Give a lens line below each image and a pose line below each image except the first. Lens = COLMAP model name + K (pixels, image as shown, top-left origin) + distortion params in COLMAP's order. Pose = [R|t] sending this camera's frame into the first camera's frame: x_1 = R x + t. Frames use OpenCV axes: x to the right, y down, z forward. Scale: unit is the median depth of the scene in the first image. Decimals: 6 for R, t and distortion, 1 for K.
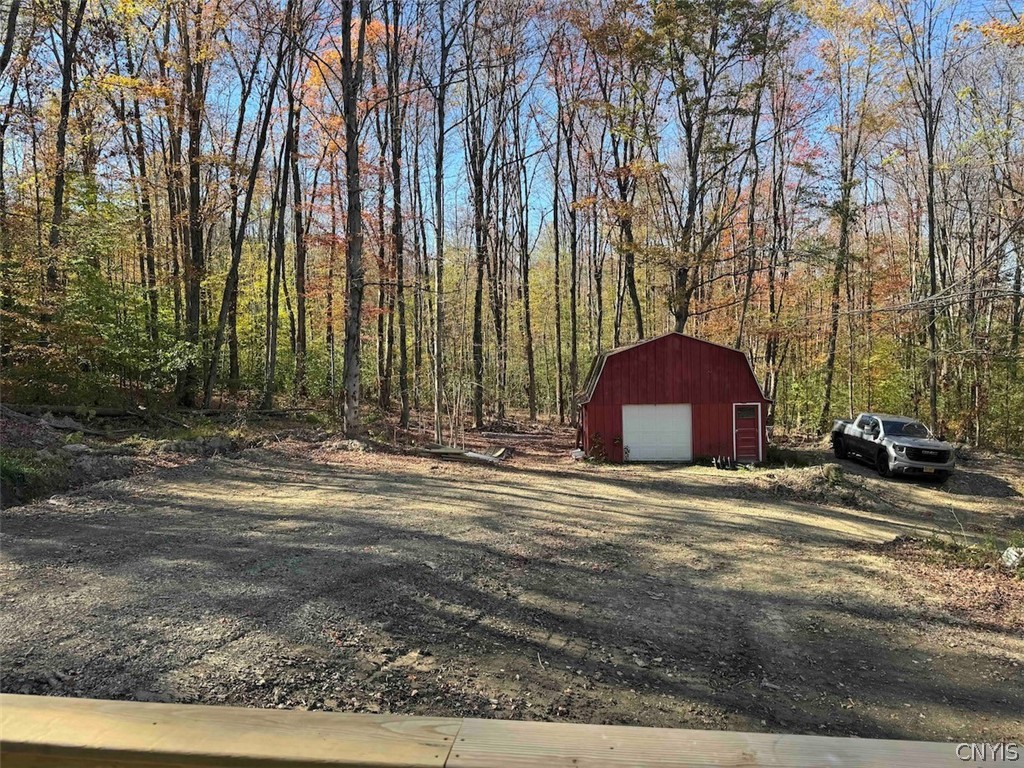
lens RADIAL K [[713.2, 0, 511.6], [0, 713.2, 380.4], [0, 0, 1]] dist [0.027788, 0.000002]
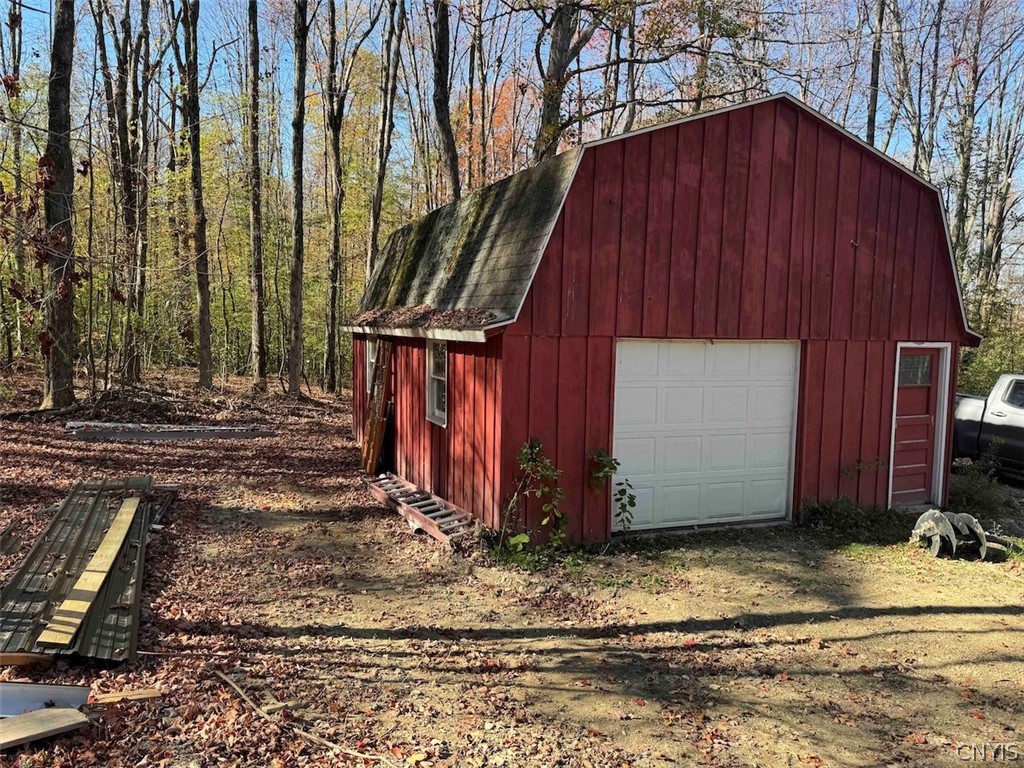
lens RADIAL K [[713.2, 0, 515.2], [0, 713.2, 380.8], [0, 0, 1]] dist [0.027788, 0.000002]
pose [[0.892535, 0.007437, 0.450916, -0.004652], [-0.029022, 0.998739, 0.040973, 0.035769], [-0.450043, -0.049656, 0.891625, 0.678208]]
